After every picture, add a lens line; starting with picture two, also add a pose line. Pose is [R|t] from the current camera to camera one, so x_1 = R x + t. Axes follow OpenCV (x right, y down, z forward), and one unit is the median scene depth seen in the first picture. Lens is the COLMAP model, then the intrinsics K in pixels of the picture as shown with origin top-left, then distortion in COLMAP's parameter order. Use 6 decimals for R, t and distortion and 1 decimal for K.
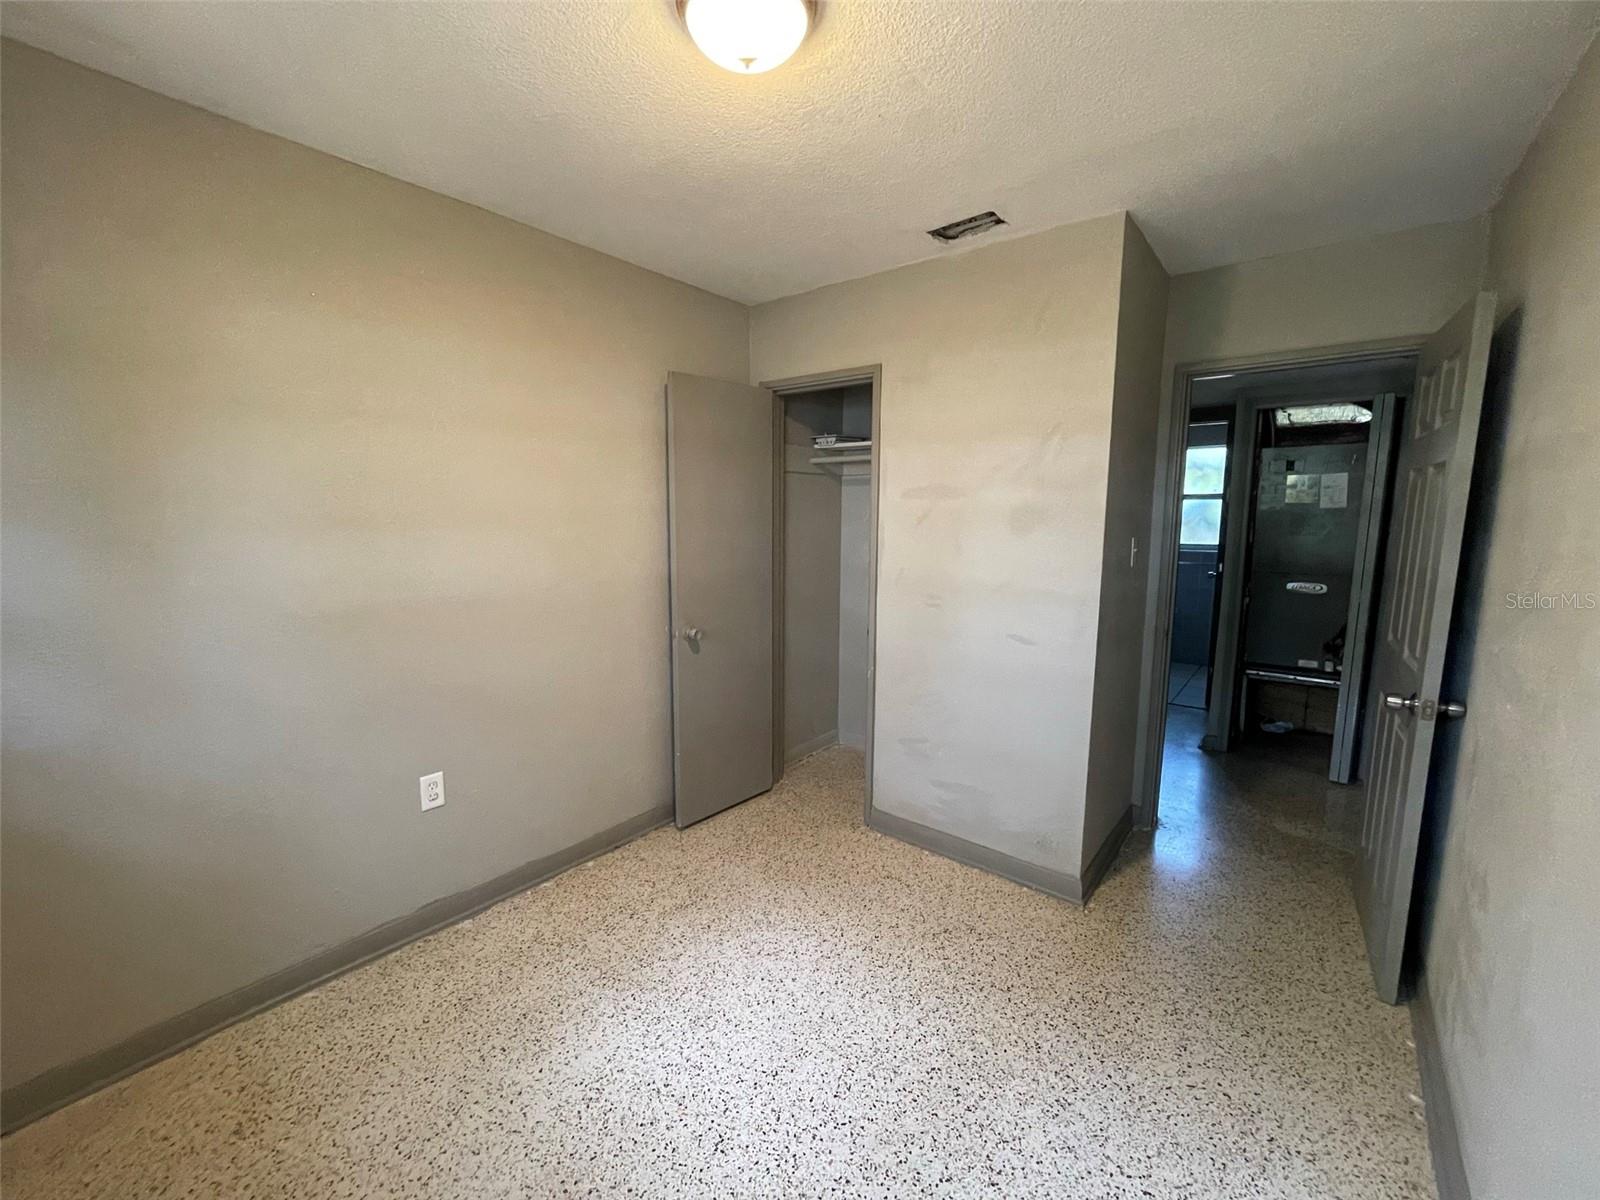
lens RADIAL K [[649.0, 0, 793.2], [0, 649.0, 602.3], [0, 0, 1]] dist [0.001095, -0.000922]
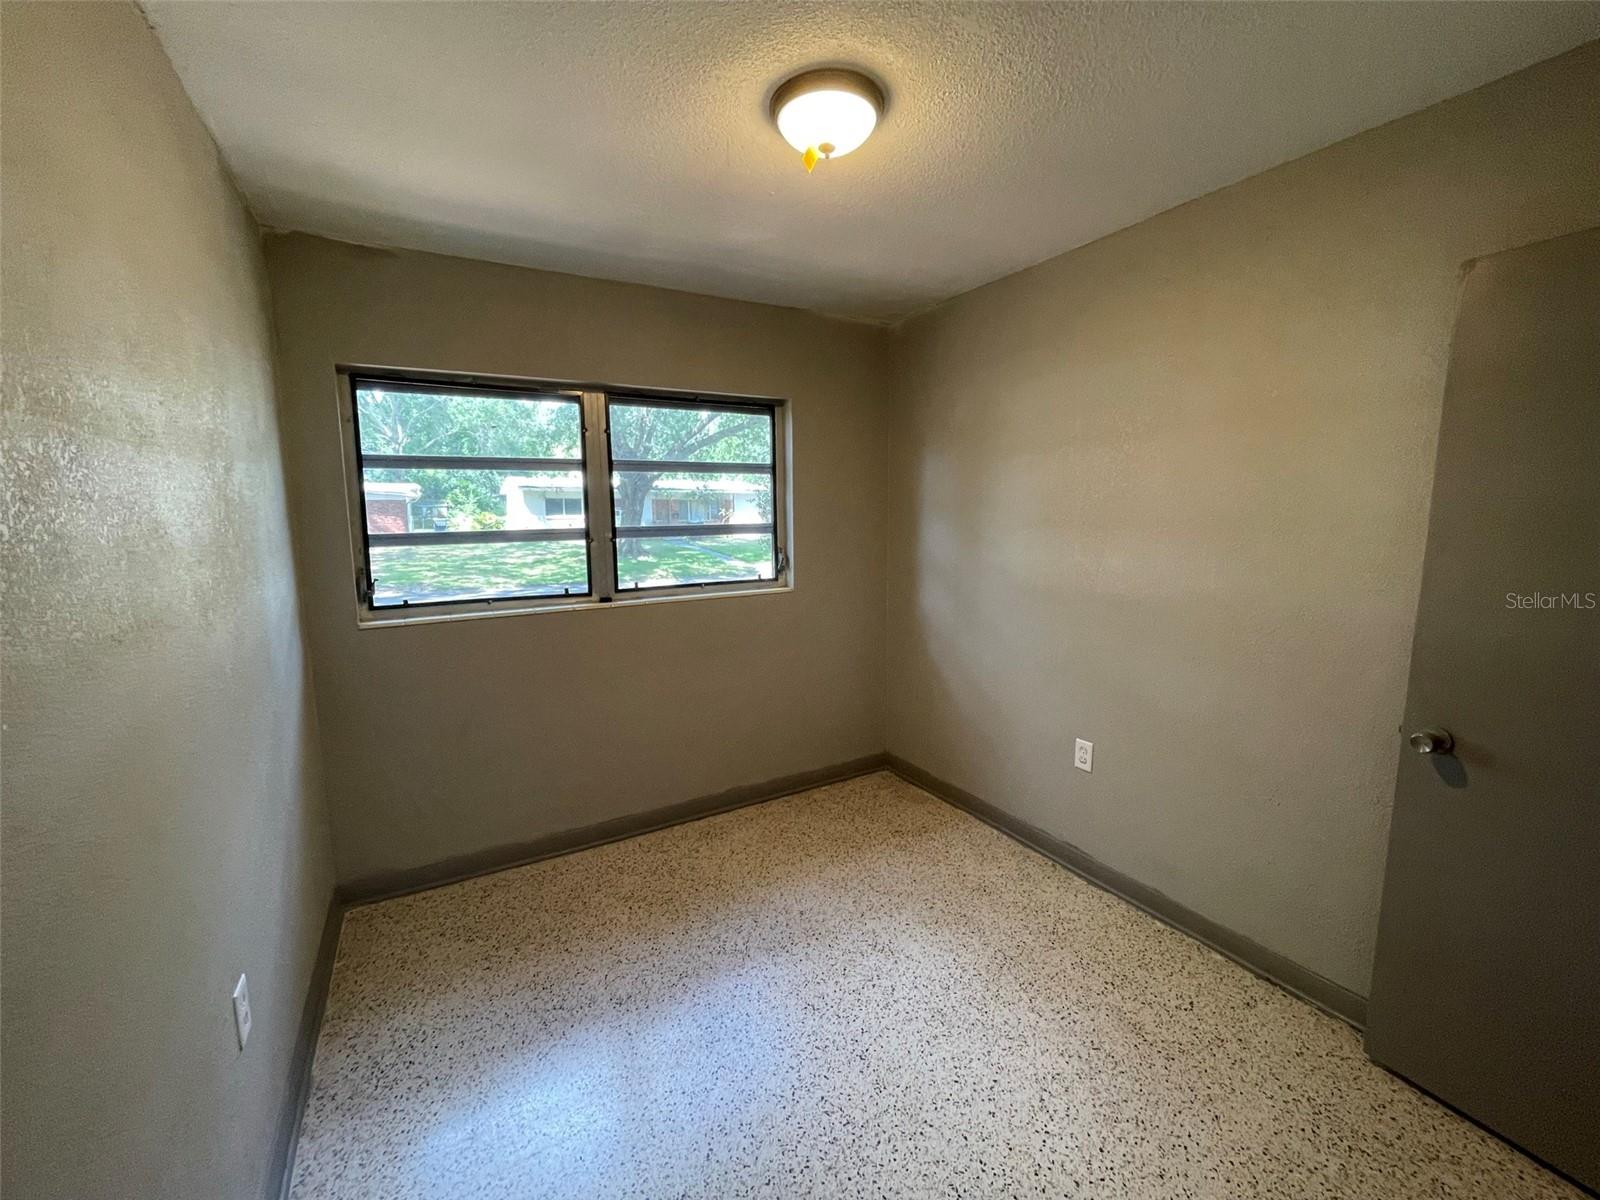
lens RADIAL K [[649.0, 0, 786.8], [0, 649.0, 596.6], [0, 0, 1]] dist [0.001095, -0.000922]
pose [[-0.368783, 0.118464, -0.921936, 0.876610], [-0.123967, 0.976717, 0.175091, -0.161594], [0.921212, 0.178860, -0.345511, 1.098749]]
